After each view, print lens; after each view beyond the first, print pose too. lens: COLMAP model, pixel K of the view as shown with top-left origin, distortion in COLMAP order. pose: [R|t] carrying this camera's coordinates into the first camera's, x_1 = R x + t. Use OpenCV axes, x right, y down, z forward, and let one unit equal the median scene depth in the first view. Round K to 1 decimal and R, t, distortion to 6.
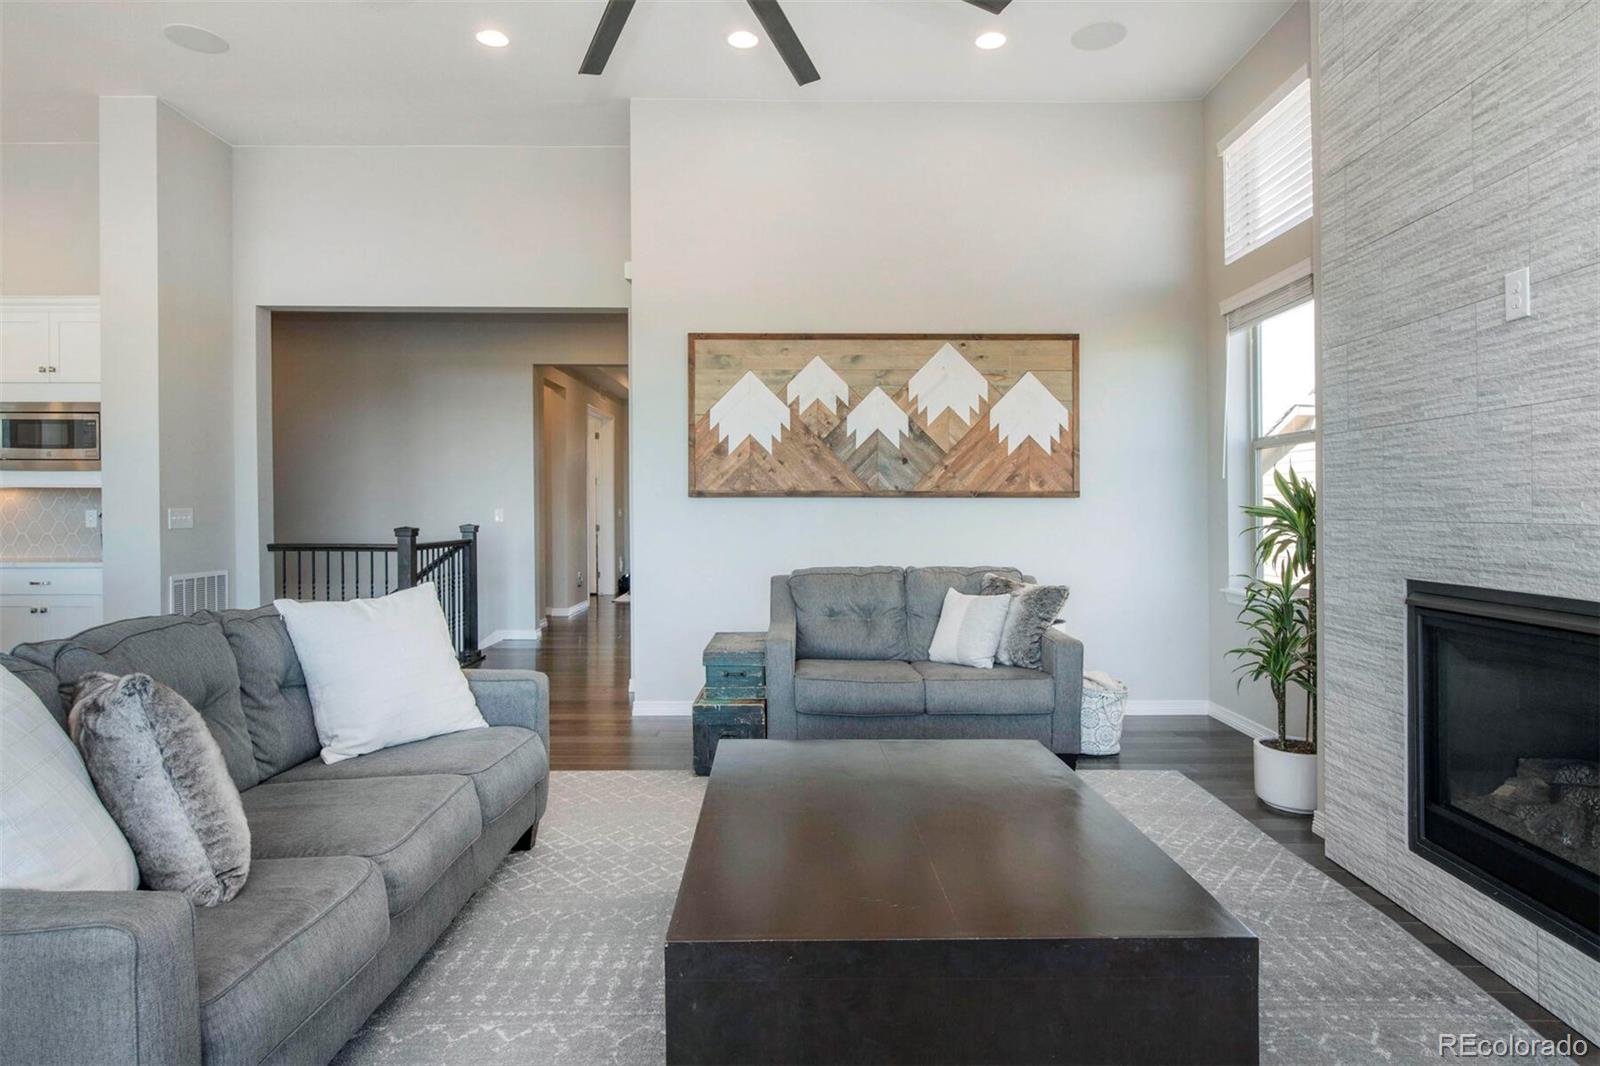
lens RADIAL K [[947.3, 0, 791.3], [0, 947.3, 510.5], [0, 0, 1]] dist [0.002218, 0.006045]
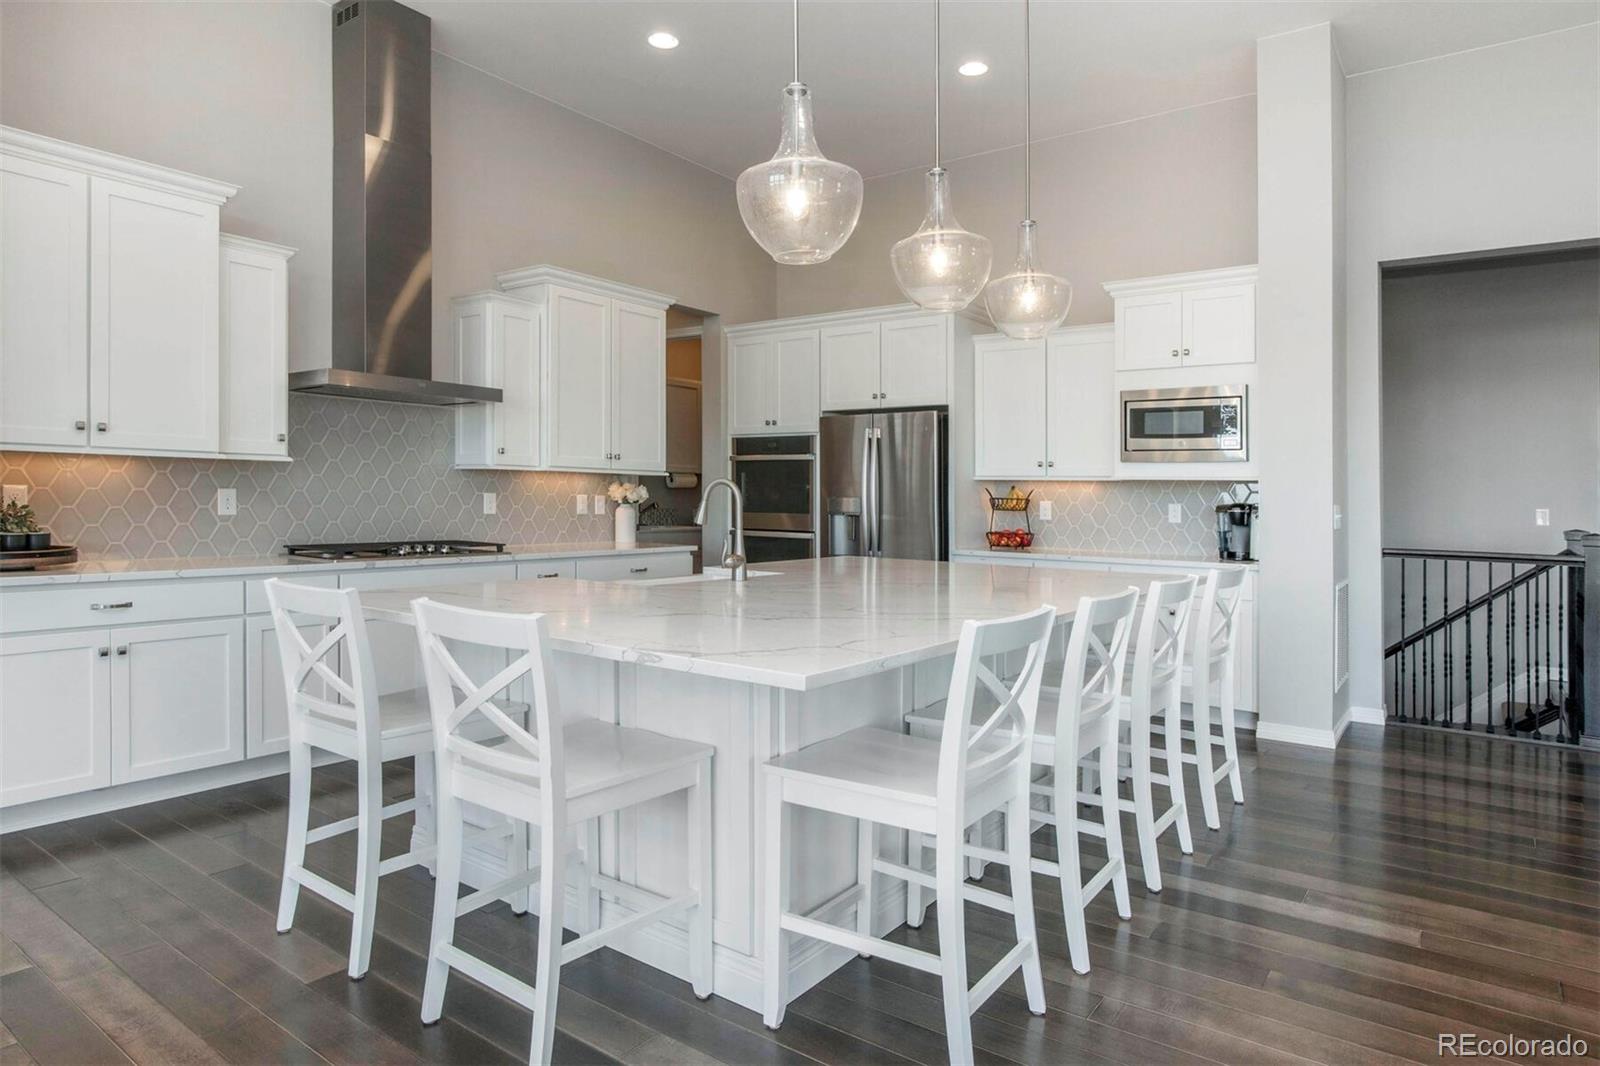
lens RADIAL K [[947.3, 0, 781.1], [0, 947.3, 501.2], [0, 0, 1]] dist [0.002218, 0.006045]
pose [[0.801706, 0.016193, -0.597499, -0.568829], [-0.017123, 0.999845, 0.004122, -0.000131], [0.597473, 0.006926, 0.801859, 0.020301]]
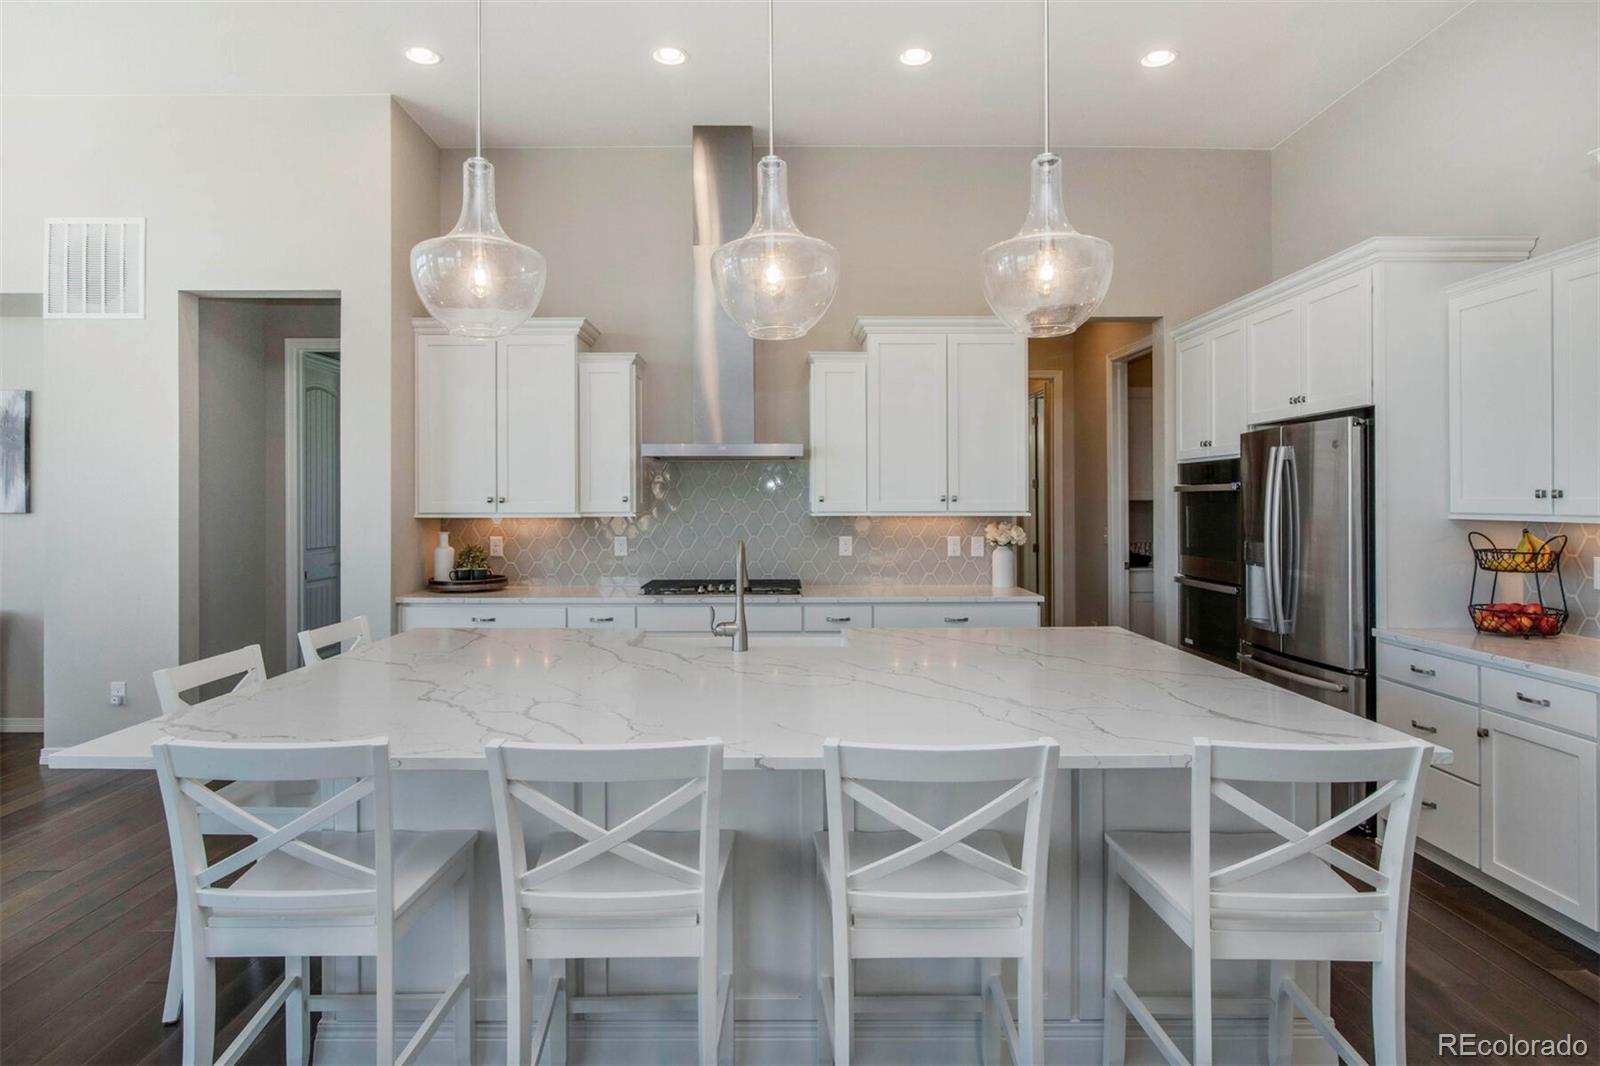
lens RADIAL K [[891.1, 0, 823.4], [0, 891.1, 508.8], [0, 0, 1]] dist [-0.001079, -0.005125]
pose [[0.002945, 0.007126, -0.999970, -0.408800], [0.001664, 0.999973, 0.007130, -0.036745], [0.999994, -0.001684, 0.002933, 0.590968]]
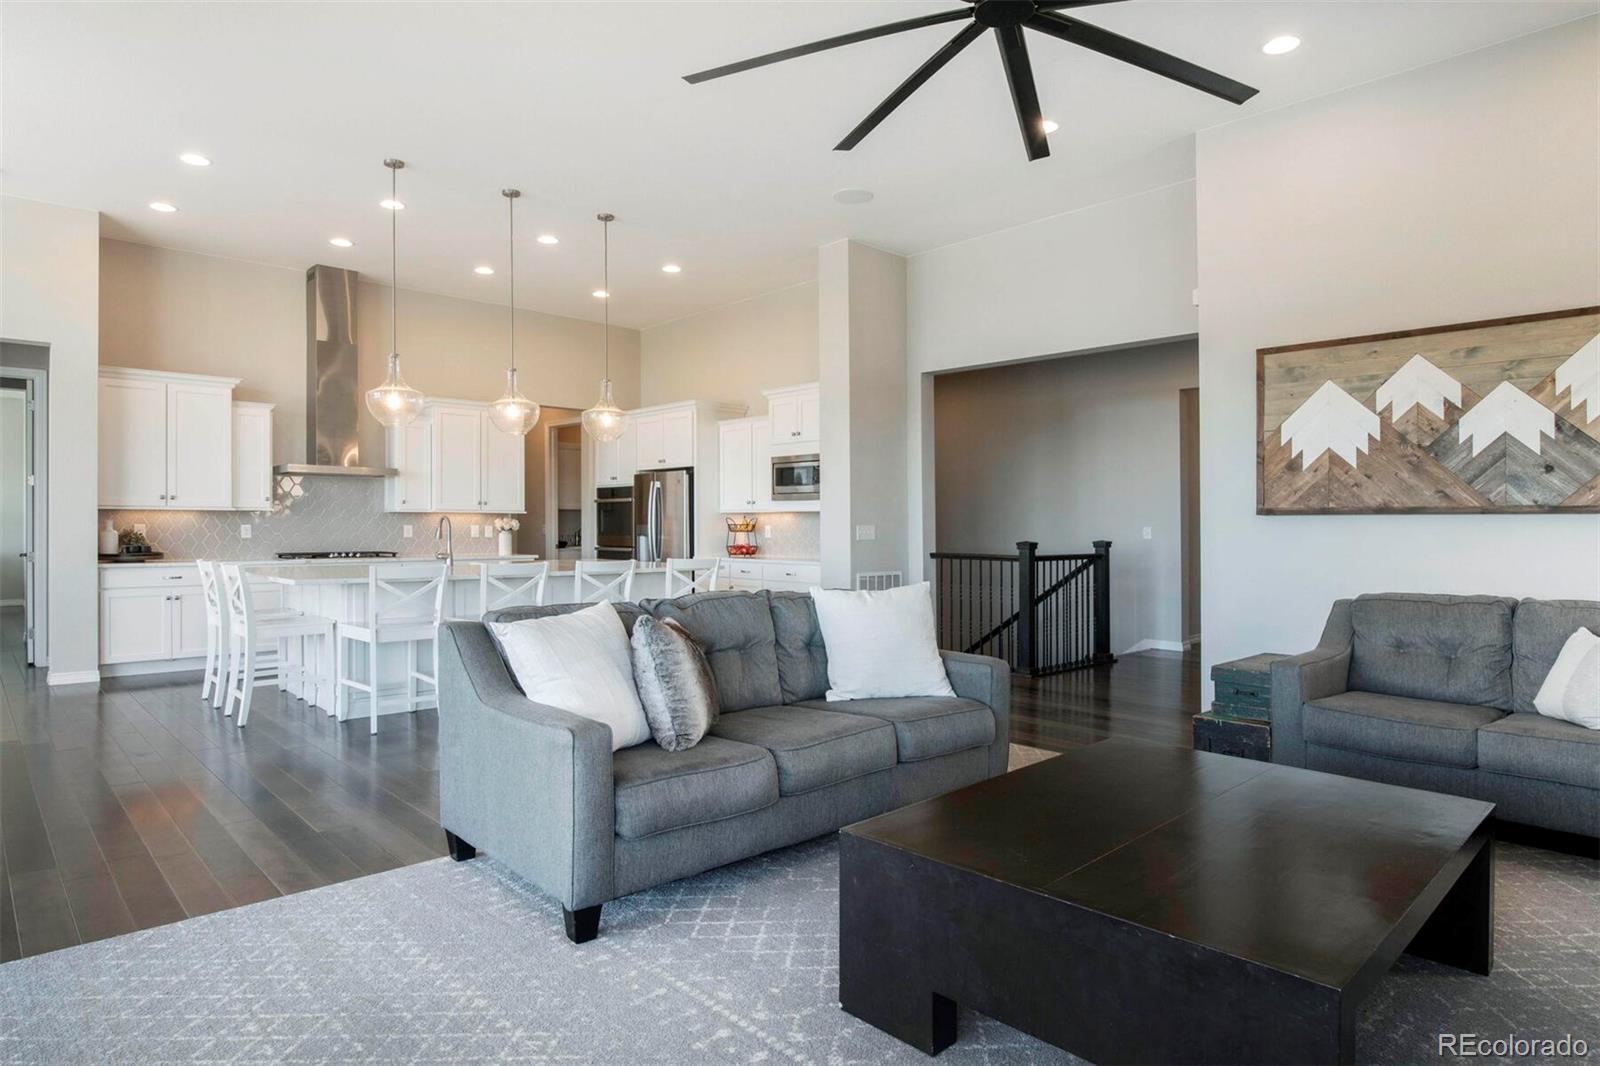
lens RADIAL K [[891.1, 0, 790.5], [0, 891.1, 524.8], [0, 0, 1]] dist [-0.001079, -0.005125]
pose [[0.694782, 0.001391, -0.719219, 0.222062], [-0.004427, 0.999987, -0.002343, 0.000243], [0.719207, 0.004812, 0.694779, 0.003999]]
